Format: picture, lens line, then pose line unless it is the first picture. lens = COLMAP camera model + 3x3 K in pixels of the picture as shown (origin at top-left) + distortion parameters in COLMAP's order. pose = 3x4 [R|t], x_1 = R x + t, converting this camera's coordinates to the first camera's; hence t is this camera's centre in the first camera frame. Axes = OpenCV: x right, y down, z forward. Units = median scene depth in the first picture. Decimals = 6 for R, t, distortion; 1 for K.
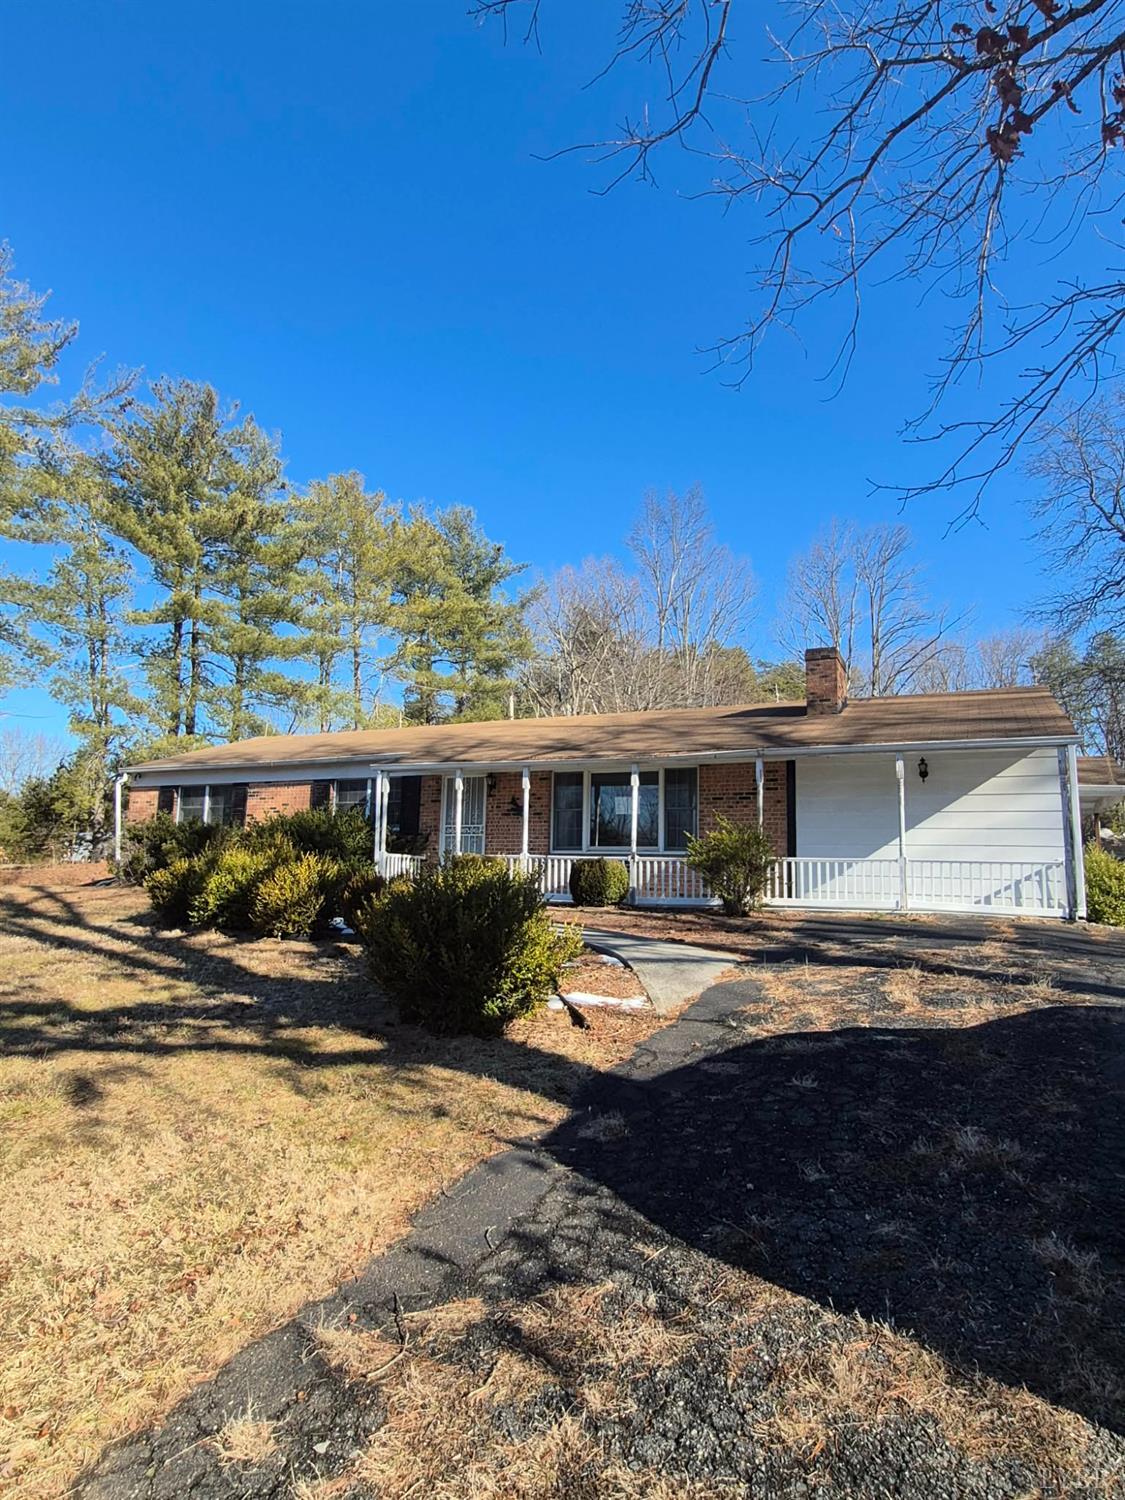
lens RADIAL K [[860.4, 0, 562.5], [0, 860.4, 750.0], [0, 0, 1]] dist [0.001382, 0.000686]
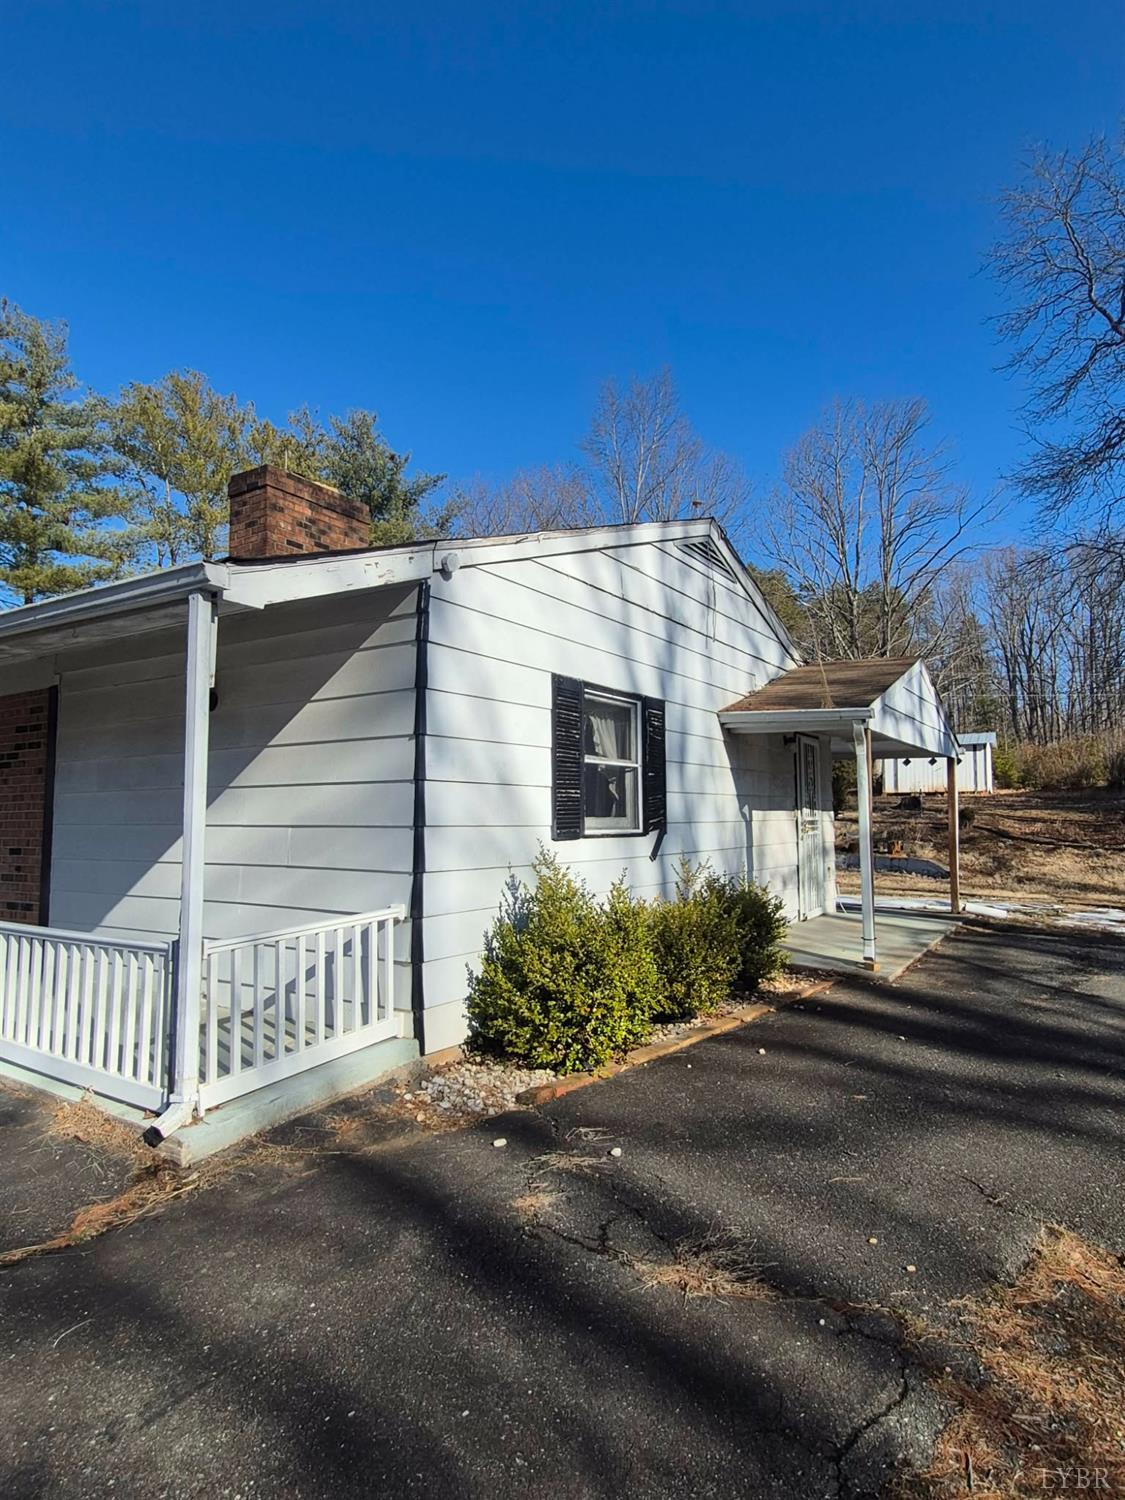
lens RADIAL K [[860.4, 0, 562.5], [0, 860.4, 750.0], [0, 0, 1]] dist [0.001382, 0.000686]
pose [[0.992178, -0.034630, -0.119934, 0.517164], [0.042115, 0.997282, 0.060452, 0.027087], [0.117515, -0.065030, 0.990940, 0.458903]]
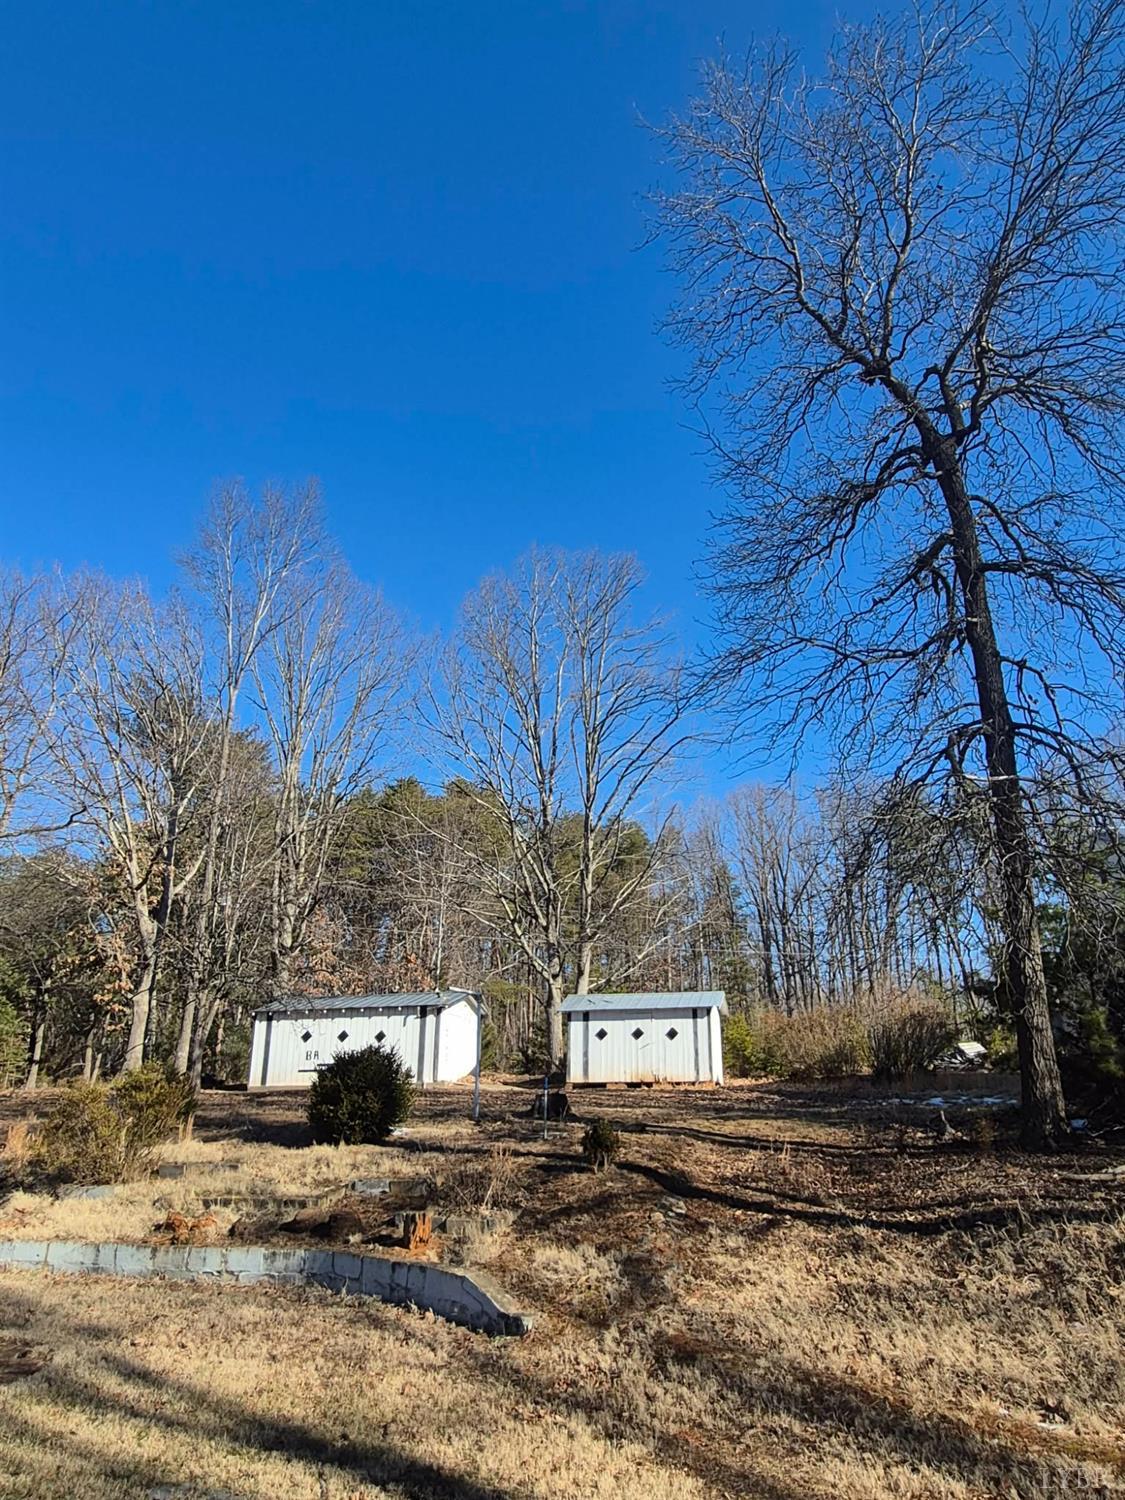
lens RADIAL K [[983.6, 0, 562.5], [0, 983.6, 750.0], [0, 0, 1]] dist [-0.001615, -0.000142]
pose [[0.988921, 0.026955, 0.145972, 0.851405], [0.003396, 0.979009, -0.203791, 0.108587], [-0.148401, 0.202029, 0.968071, 1.144823]]
